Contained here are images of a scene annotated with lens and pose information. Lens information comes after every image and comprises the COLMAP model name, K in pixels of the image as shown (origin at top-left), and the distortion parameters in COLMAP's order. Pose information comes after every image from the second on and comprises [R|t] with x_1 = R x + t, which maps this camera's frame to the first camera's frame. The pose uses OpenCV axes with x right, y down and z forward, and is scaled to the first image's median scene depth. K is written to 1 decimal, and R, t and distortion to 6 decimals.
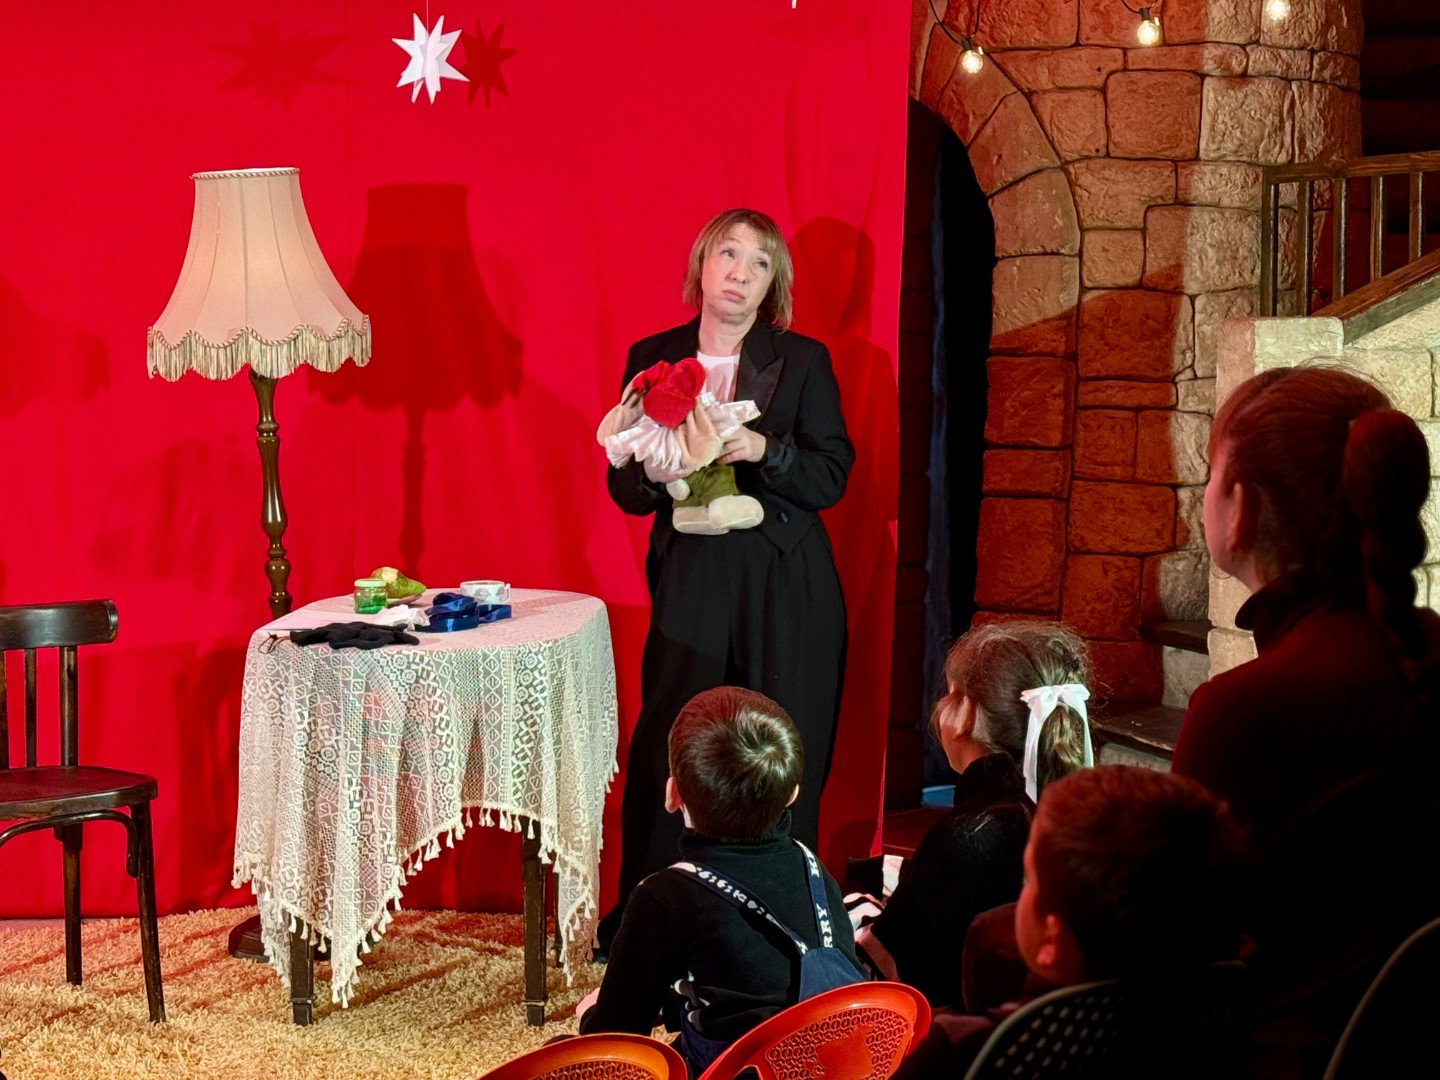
lens RADIAL K [[2925.7, 0, 721.1], [0, 2925.7, 547.9], [0, 0, 1]] dist [0.160165, 0.000000]
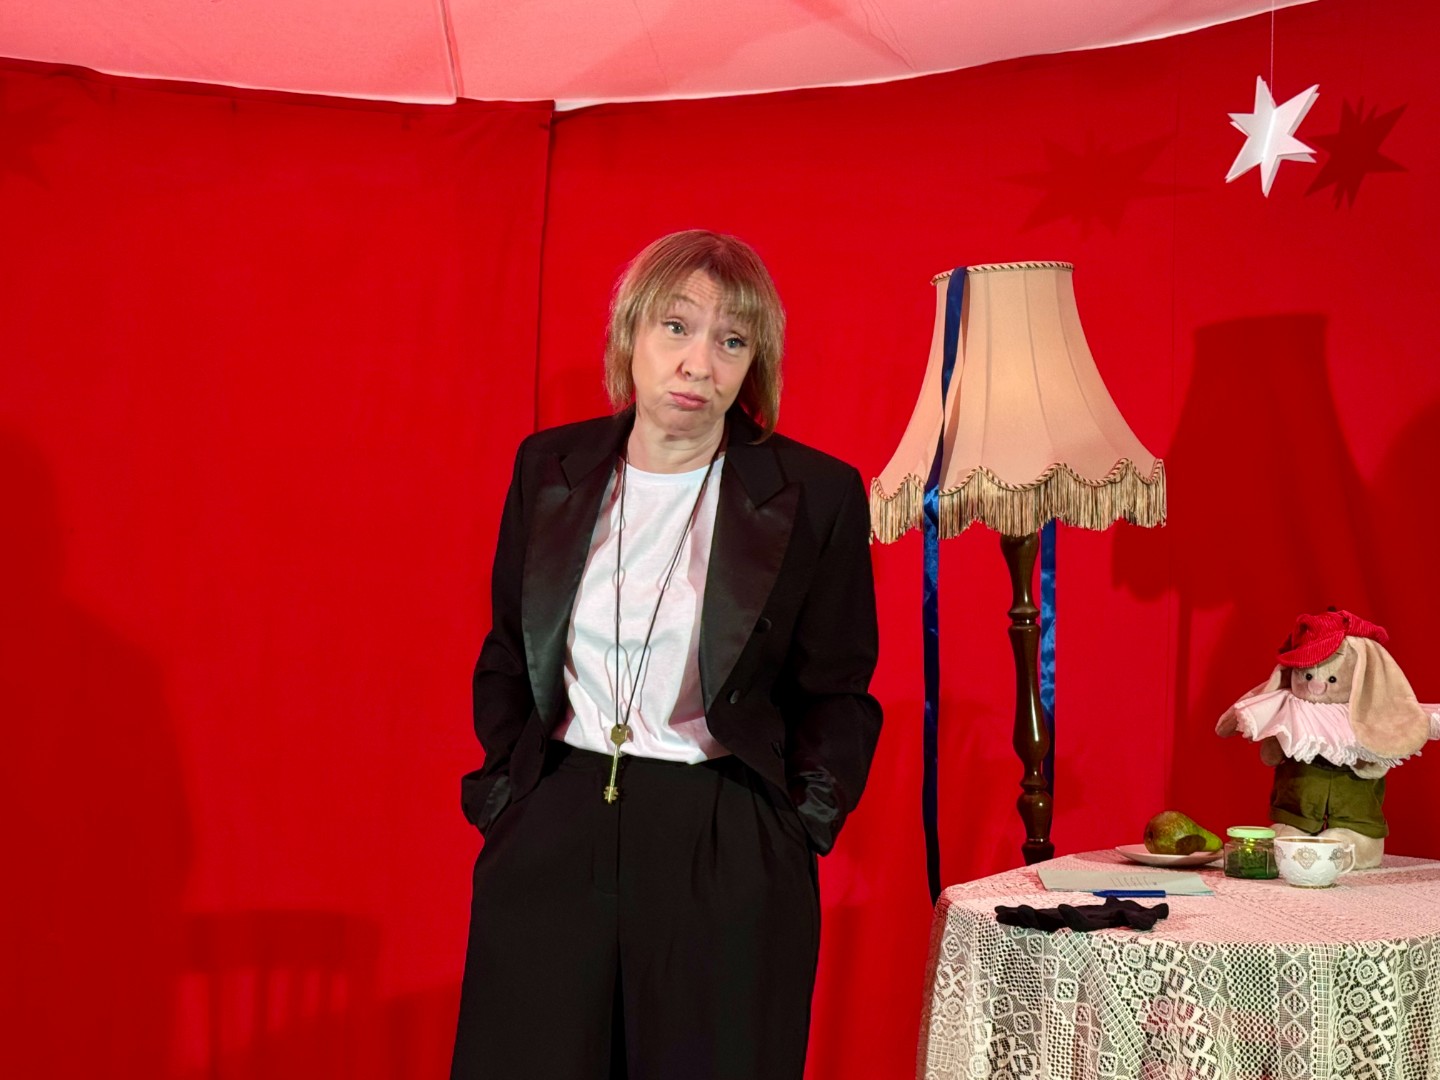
lens RADIAL K [[2167.2, 0, 714.7], [0, 2167.2, 555.8], [0, 0, 1]] dist [0.125041, 0.000000]
pose [[0.916216, -0.000630, -0.400684, -0.006643], [-0.047561, 0.992758, -0.110316, 0.009936], [0.397852, 0.120131, 0.909551, 0.519116]]
